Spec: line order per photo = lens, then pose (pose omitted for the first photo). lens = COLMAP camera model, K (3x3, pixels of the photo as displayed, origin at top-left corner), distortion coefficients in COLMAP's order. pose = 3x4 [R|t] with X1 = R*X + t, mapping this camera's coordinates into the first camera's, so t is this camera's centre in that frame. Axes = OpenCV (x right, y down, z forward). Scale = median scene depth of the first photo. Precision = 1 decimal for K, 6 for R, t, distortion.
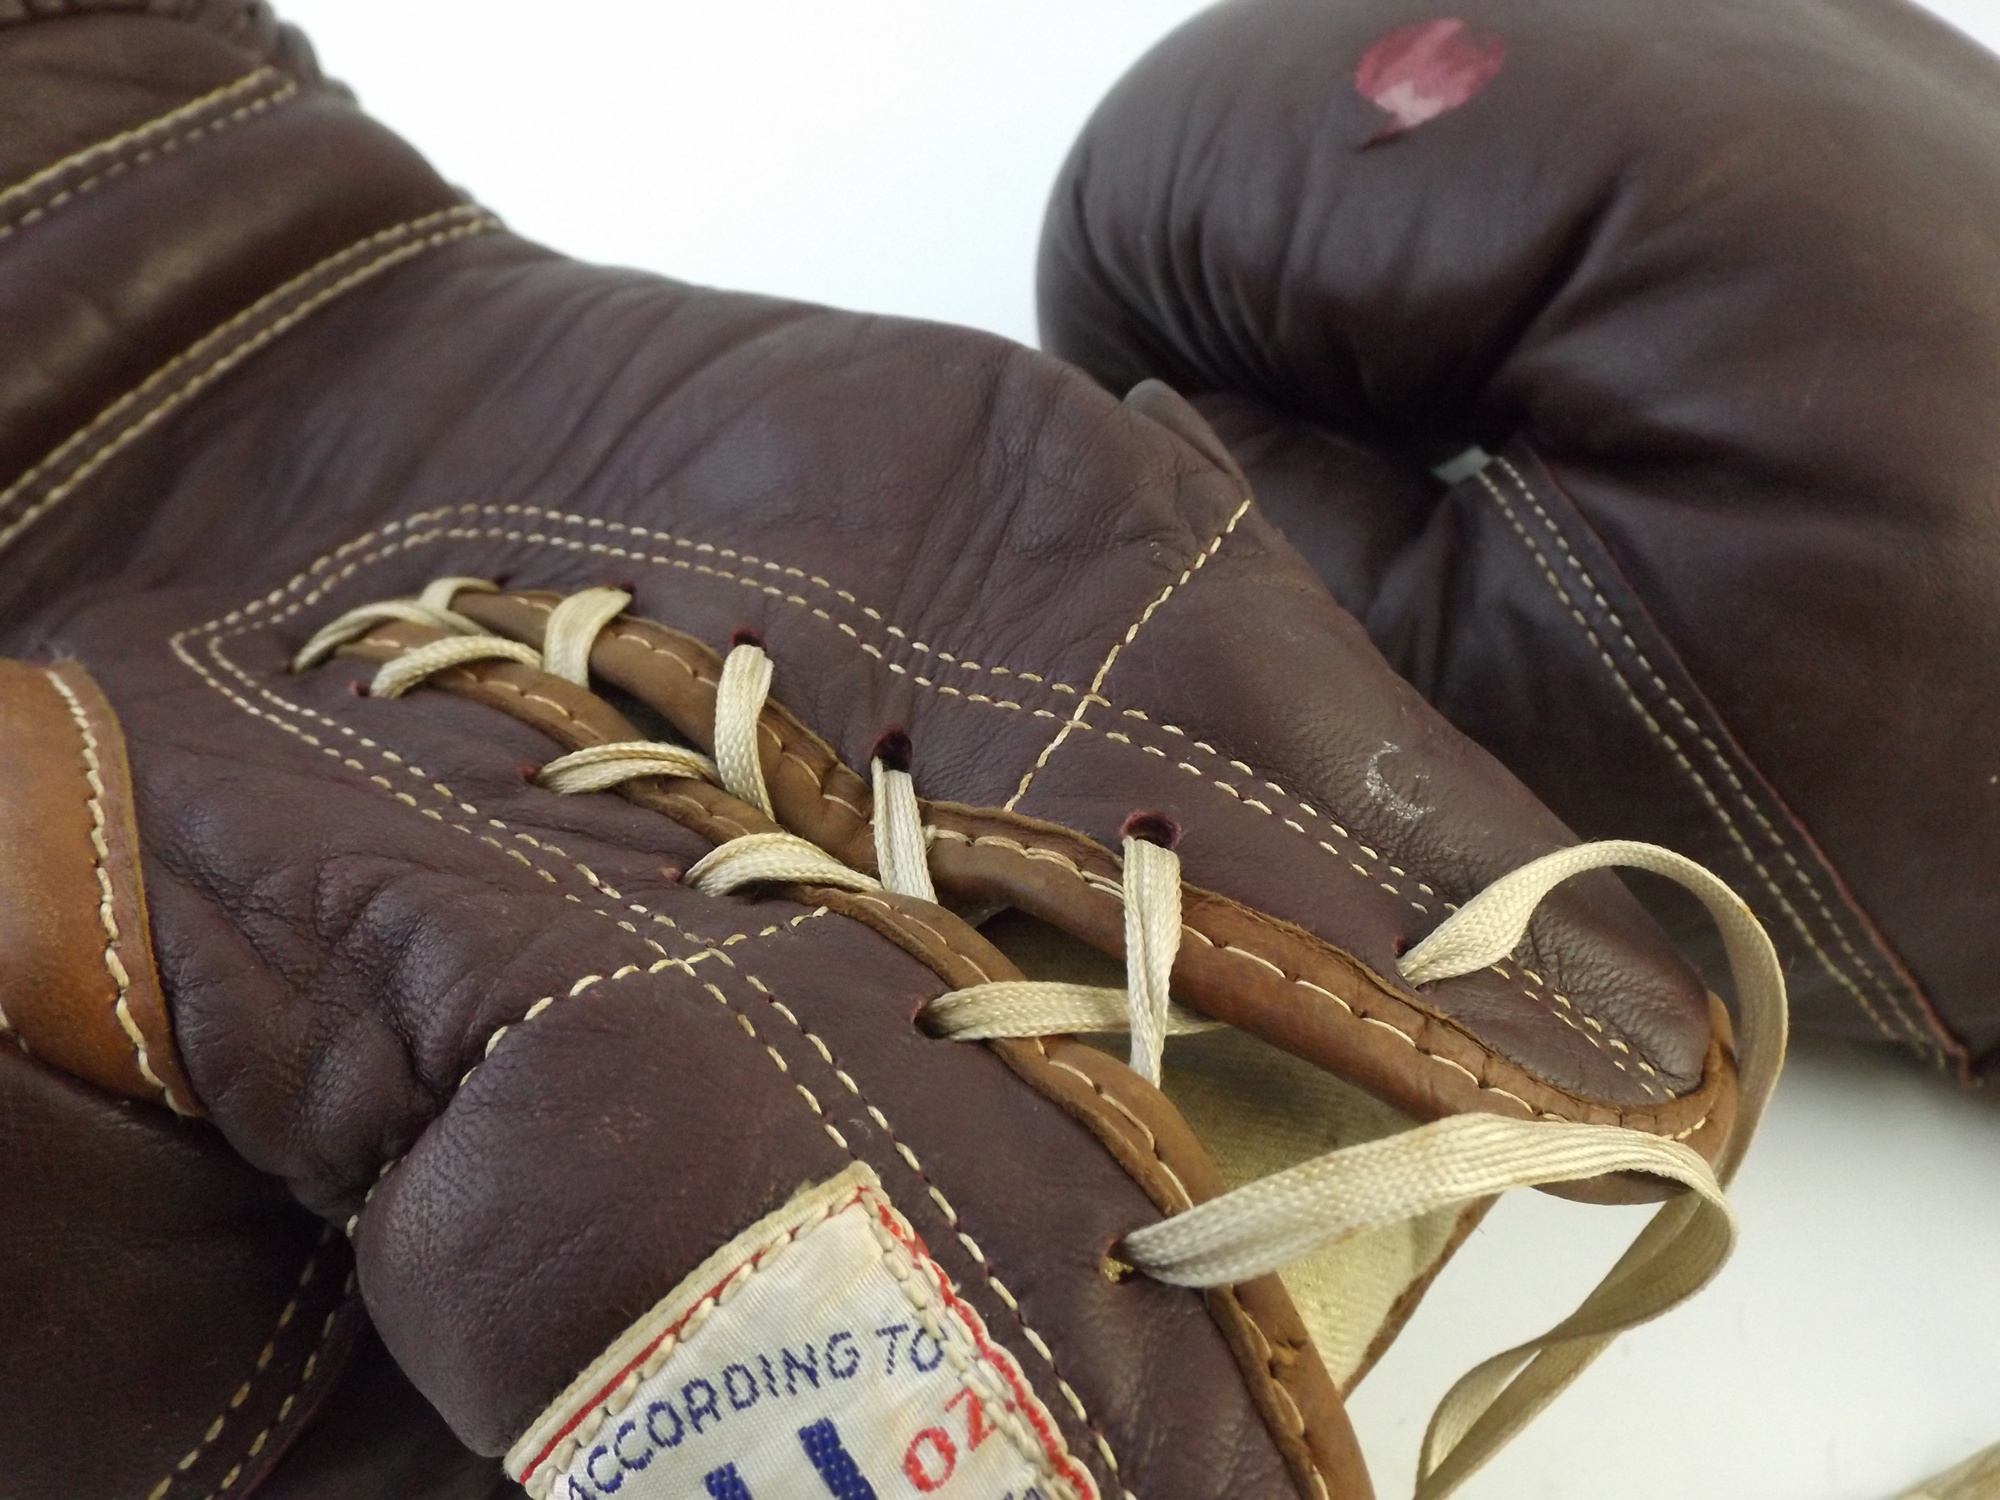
lens RADIAL K [[1652.8, 0, 1019.9], [0, 1652.8, 734.8], [0, 0, 1]] dist [0.006810, -0.020761]
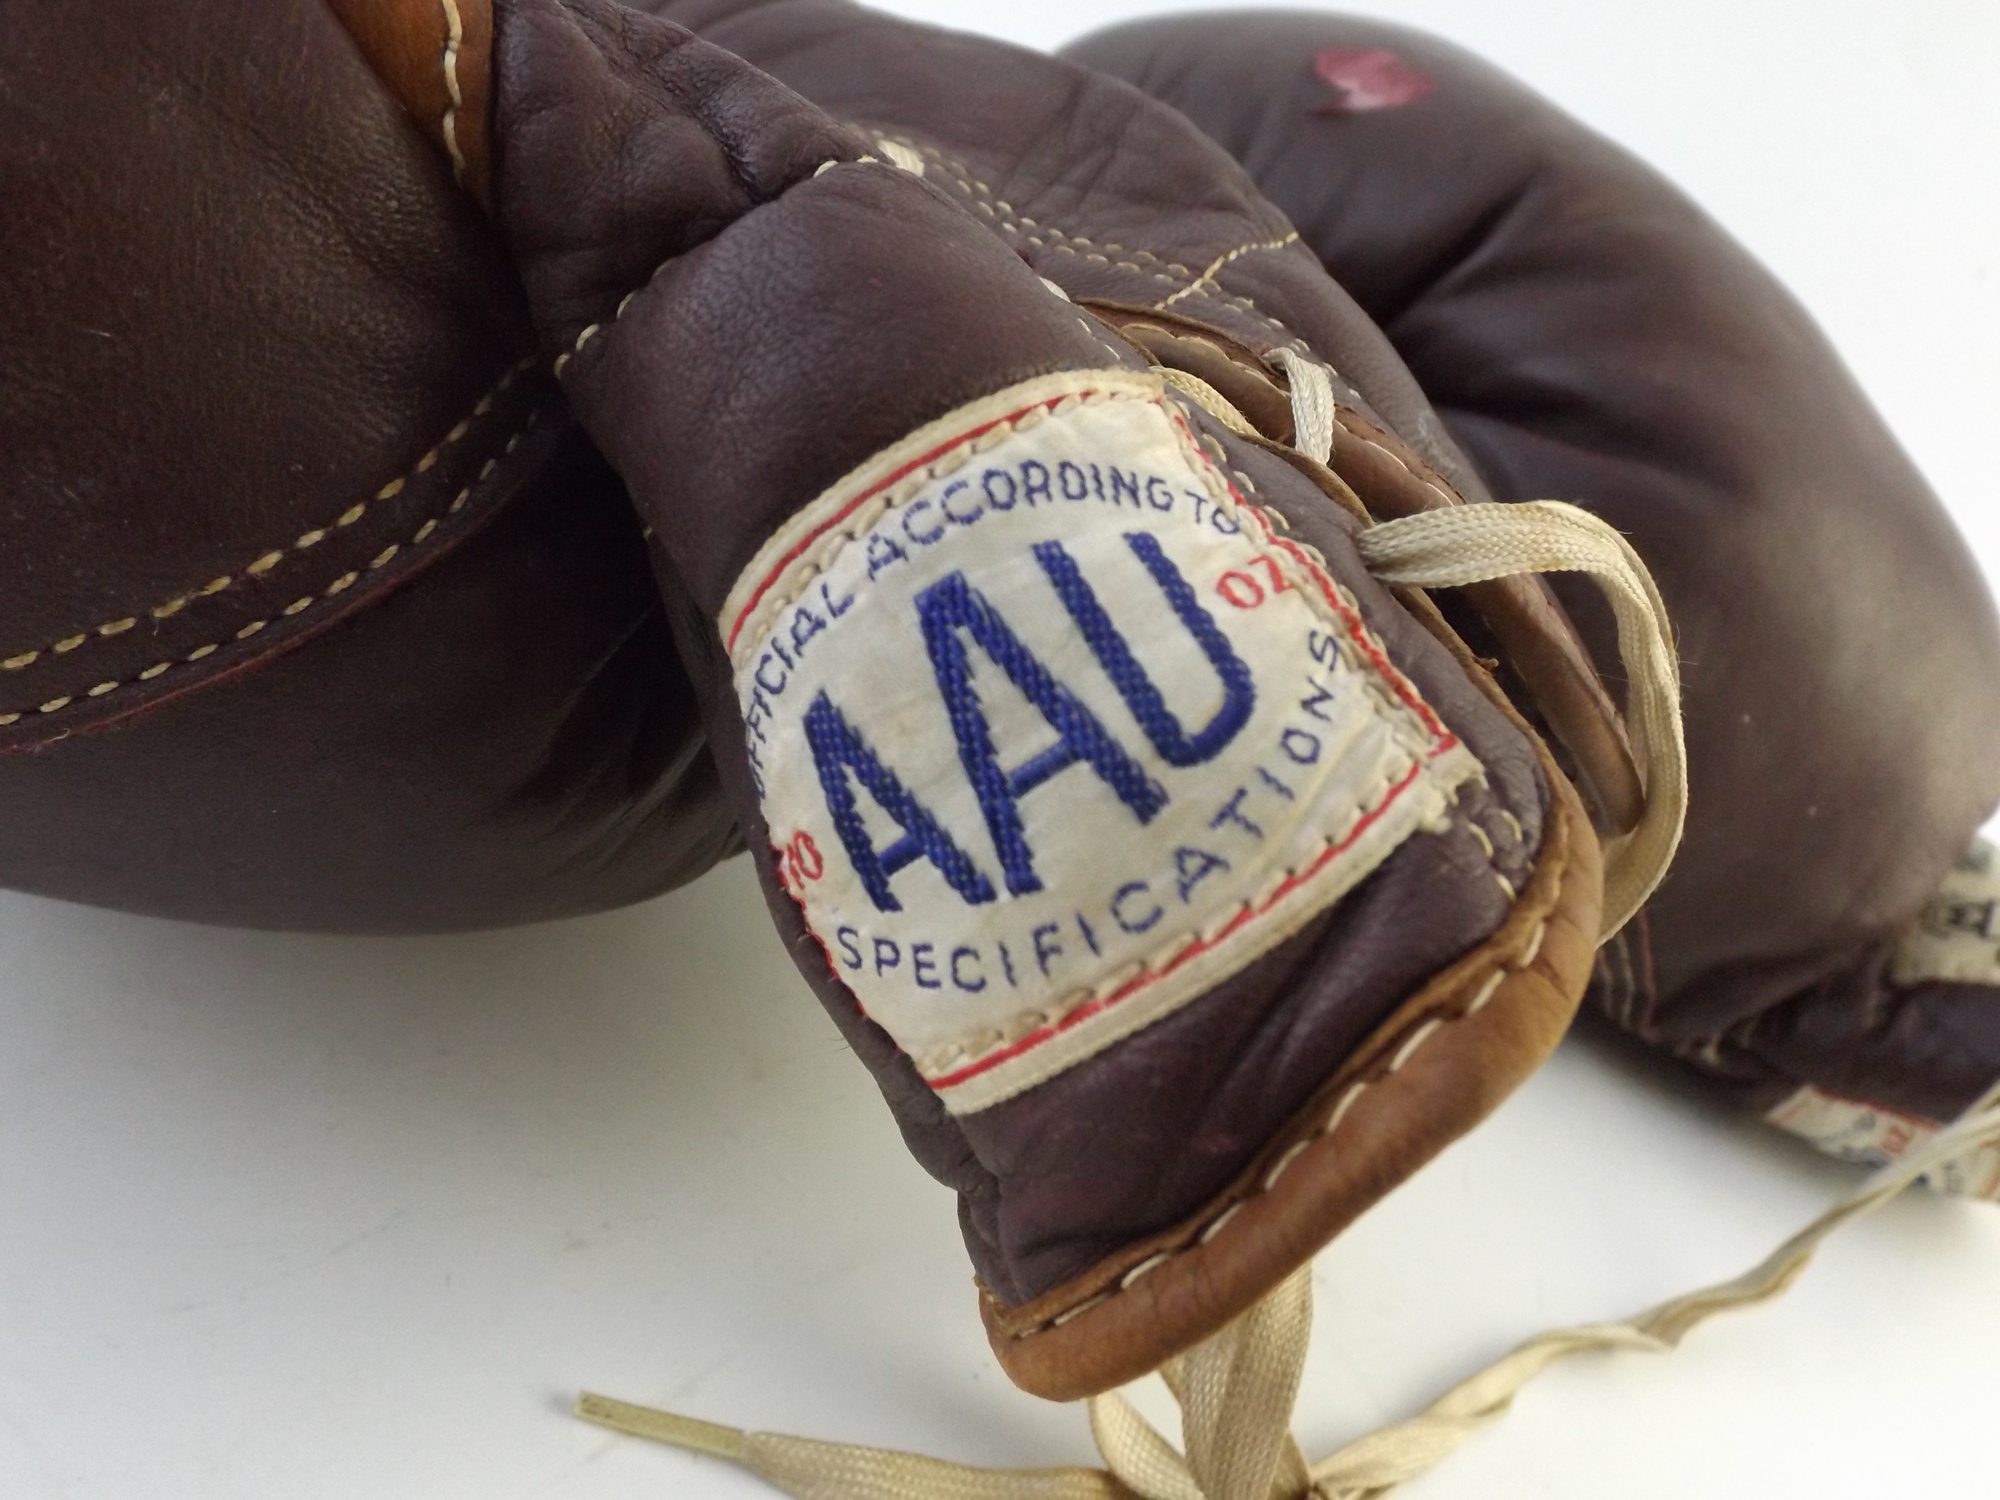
lens RADIAL K [[1652.8, 0, 1002.3], [0, 1652.8, 741.9], [0, 0, 1]] dist [0.006810, -0.020761]
pose [[0.928603, 0.252989, 0.271464, -0.435970], [-0.203779, 0.959051, -0.196710, 0.743879], [-0.310113, 0.127347, 0.942132, 0.091983]]
